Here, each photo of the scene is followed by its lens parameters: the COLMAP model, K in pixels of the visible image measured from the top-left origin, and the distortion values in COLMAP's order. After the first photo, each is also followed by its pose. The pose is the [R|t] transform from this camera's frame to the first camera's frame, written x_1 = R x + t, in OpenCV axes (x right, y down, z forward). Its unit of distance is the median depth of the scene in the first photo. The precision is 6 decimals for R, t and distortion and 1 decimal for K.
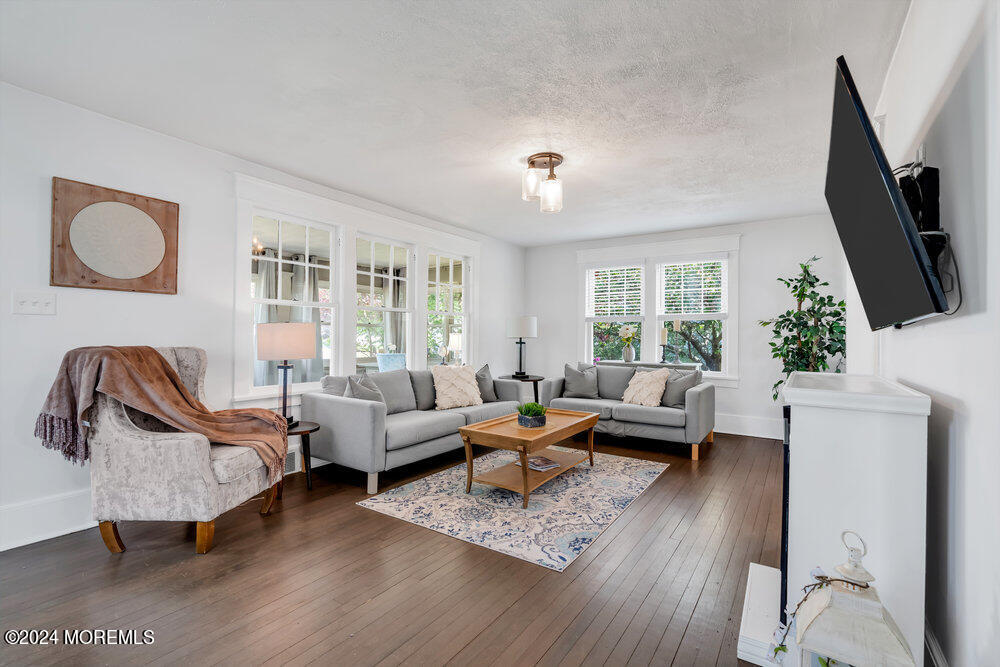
lens RADIAL K [[449.1, 0, 501.7], [0, 449.1, 337.3], [0, 0, 1]] dist [-0.014350, 0.003568]
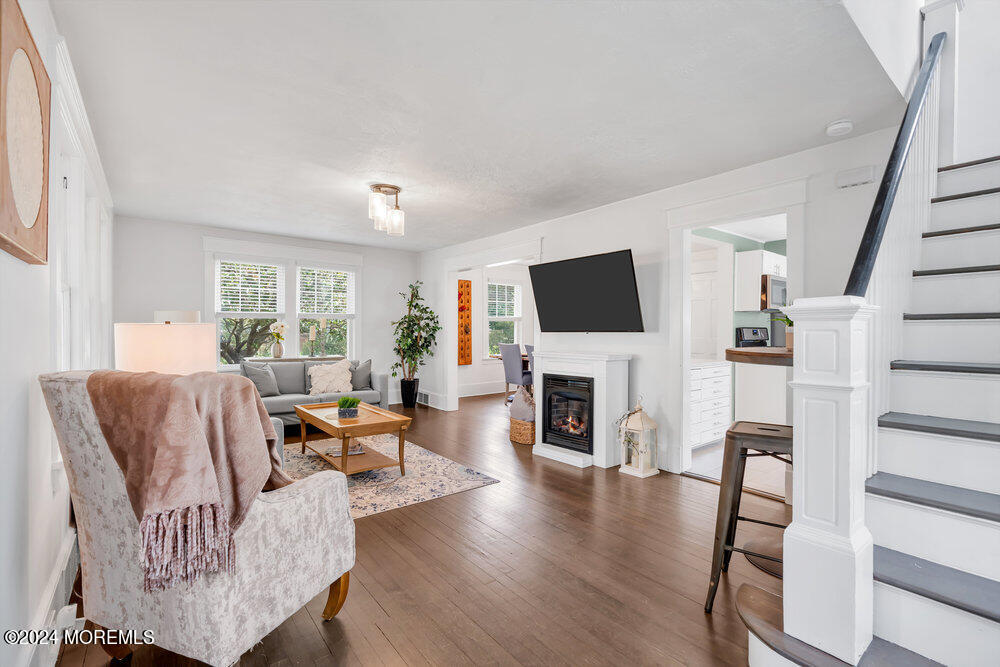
lens RADIAL K [[449.1, 0, 503.3], [0, 449.1, 336.6], [0, 0, 1]] dist [-0.014350, 0.003568]
pose [[0.298056, -0.018095, 0.954377, -0.963808], [-0.001219, 0.999812, 0.019337, -0.024870], [-0.954548, -0.006927, 0.297978, 0.341201]]
